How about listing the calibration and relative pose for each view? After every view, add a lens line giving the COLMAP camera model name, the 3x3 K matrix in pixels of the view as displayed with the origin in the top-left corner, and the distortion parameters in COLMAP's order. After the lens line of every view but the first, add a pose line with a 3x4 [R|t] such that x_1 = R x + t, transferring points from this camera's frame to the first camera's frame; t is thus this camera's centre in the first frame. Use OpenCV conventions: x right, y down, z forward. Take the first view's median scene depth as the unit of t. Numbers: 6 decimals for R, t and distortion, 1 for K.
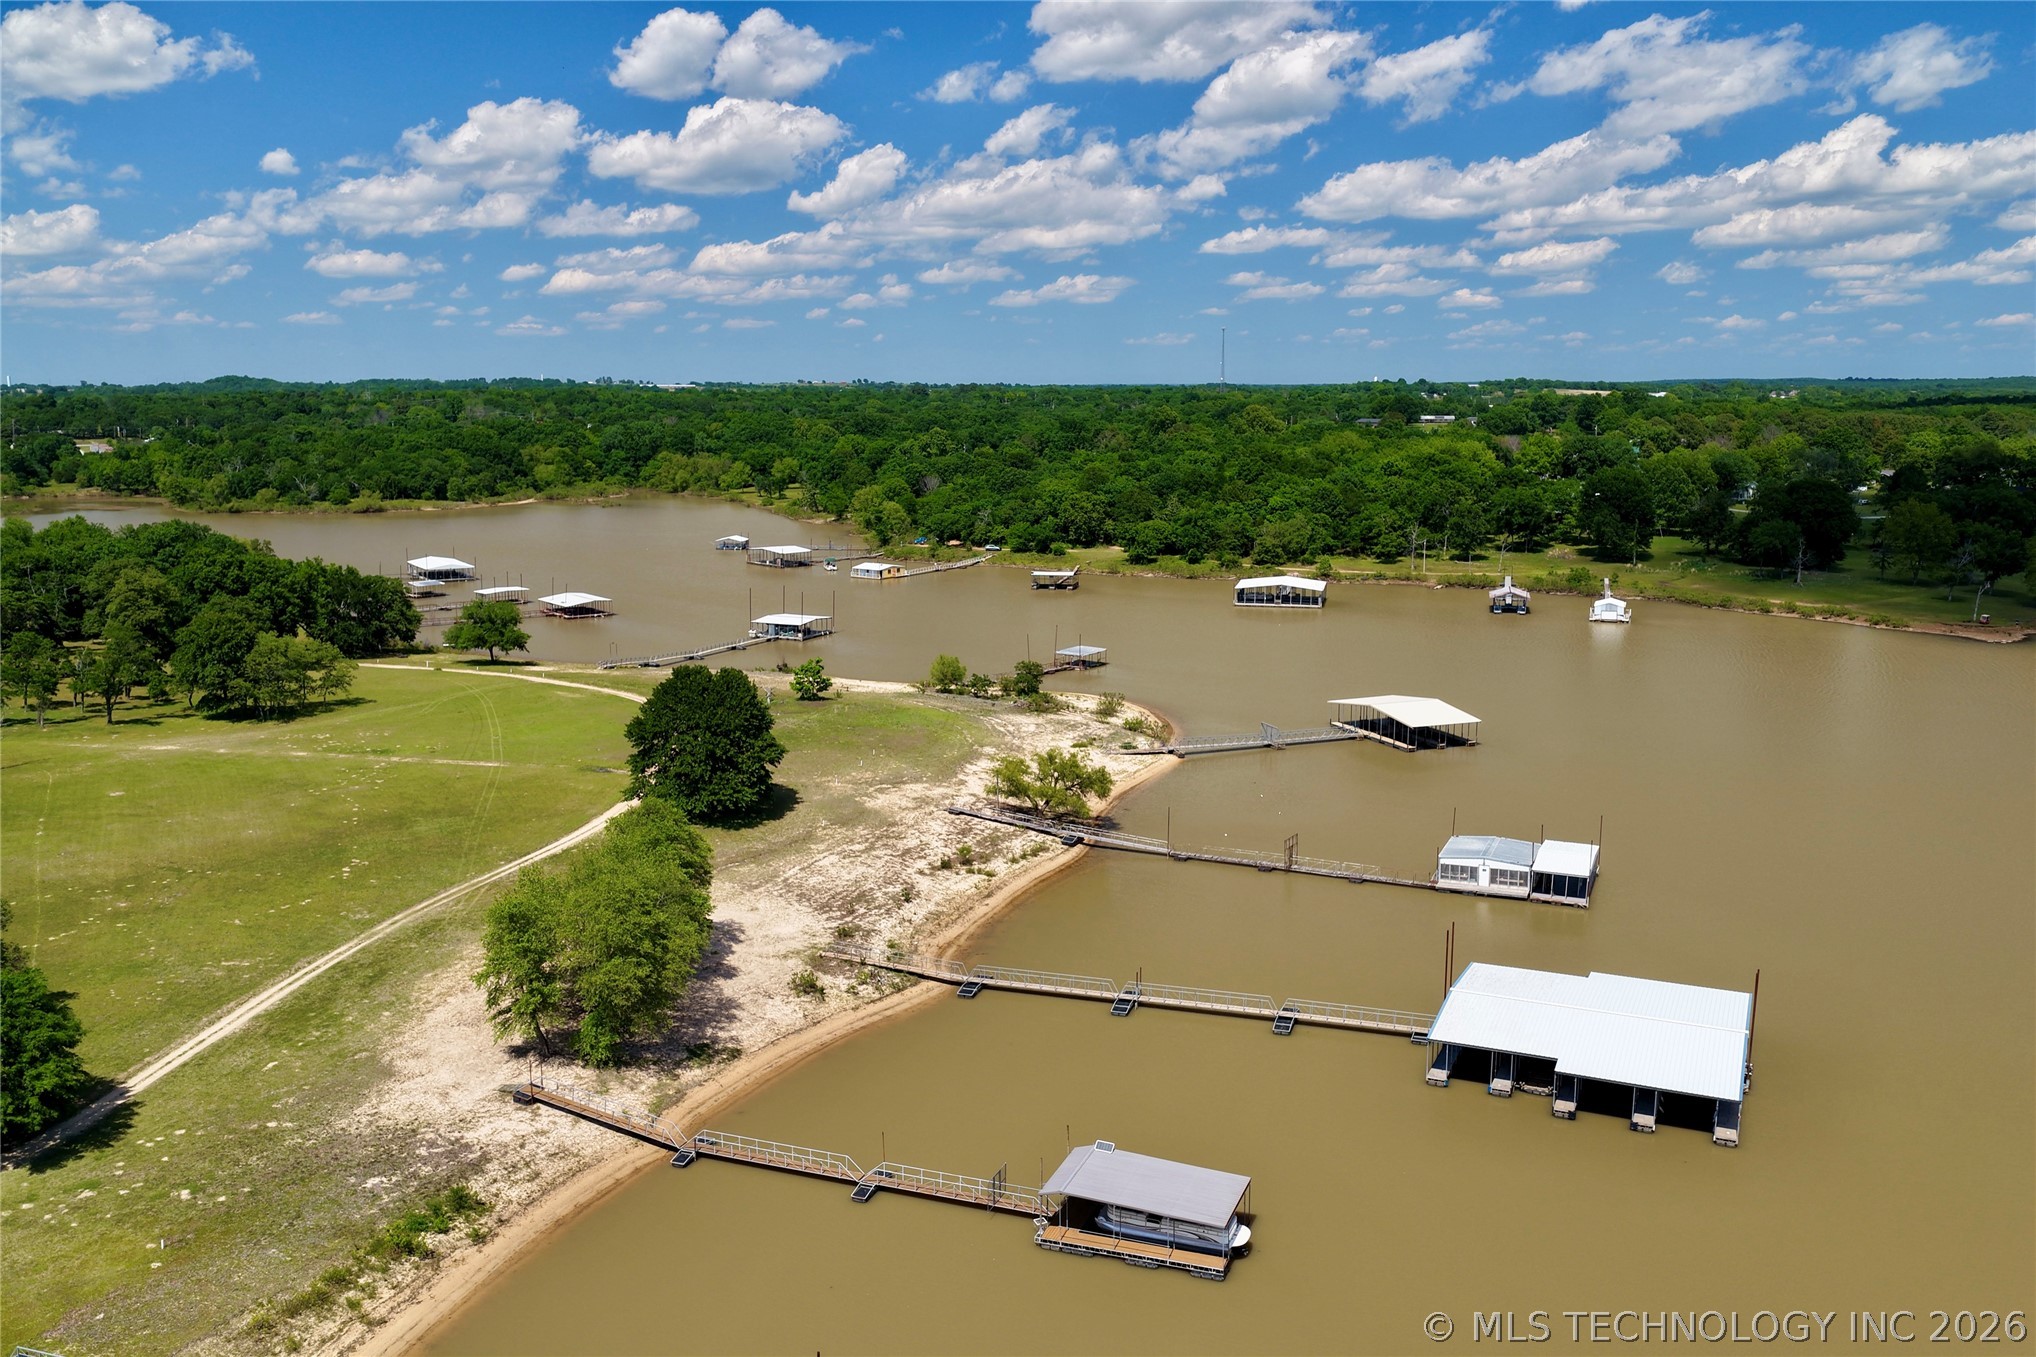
lens RADIAL K [[1681.1, 0, 1018.0], [0, 1681.1, 678.5], [0, 0, 1]] dist [-0.018782, 0.038993]
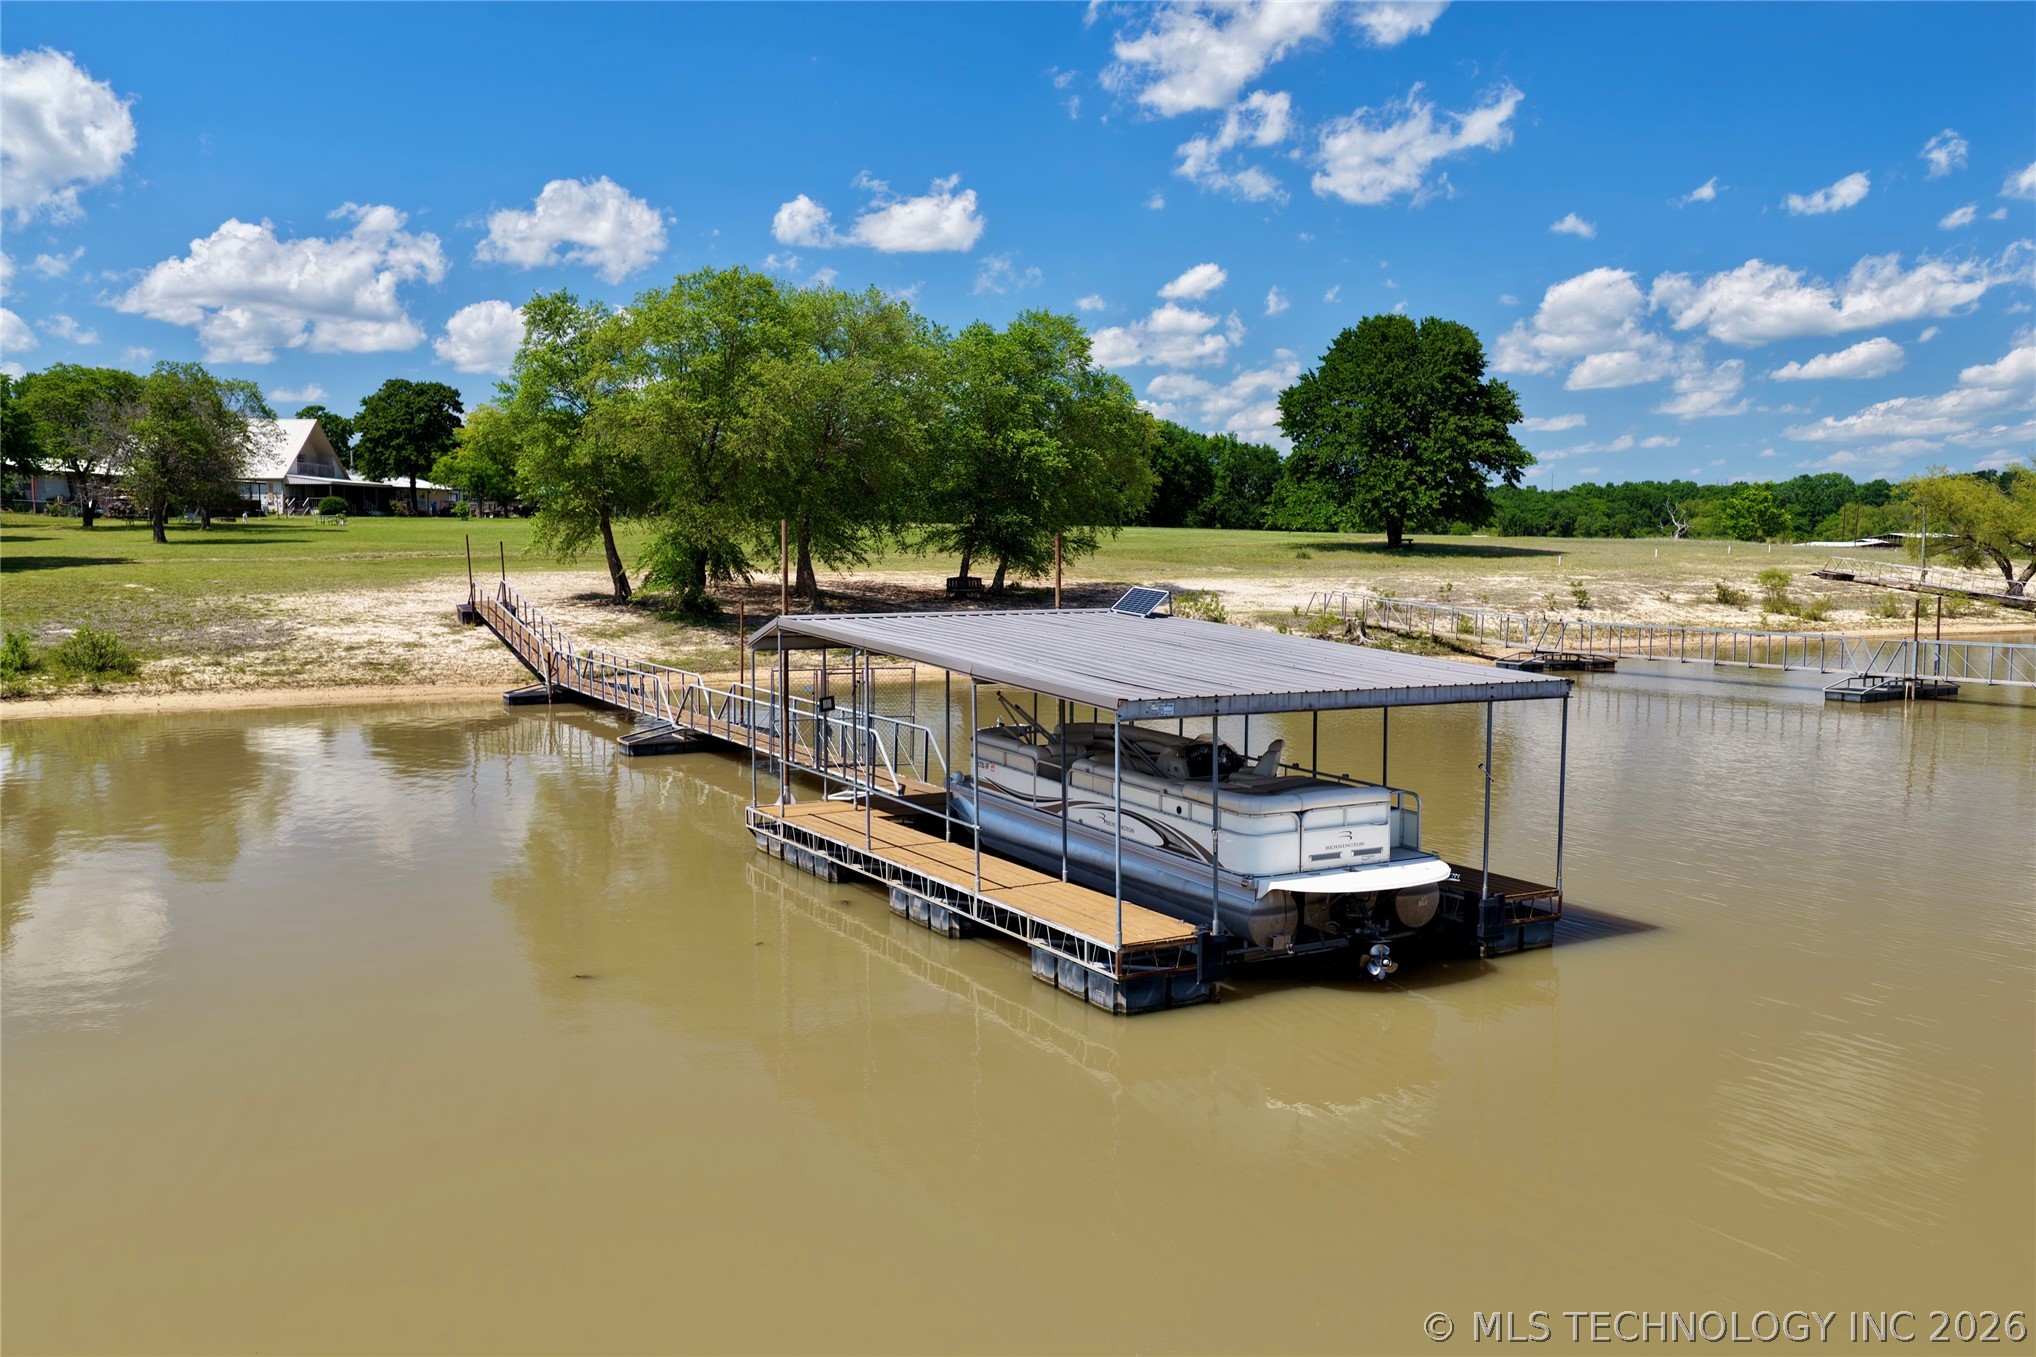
lens RADIAL K [[1681.1, 0, 1018.0], [0, 1681.1, 678.5], [0, 0, 1]] dist [-0.018782, 0.038993]
pose [[0.760418, 0.059040, -0.646745, 0.160318], [-0.111650, 0.992917, -0.040633, 0.226046], [0.639765, 0.103107, 0.761623, 0.577215]]
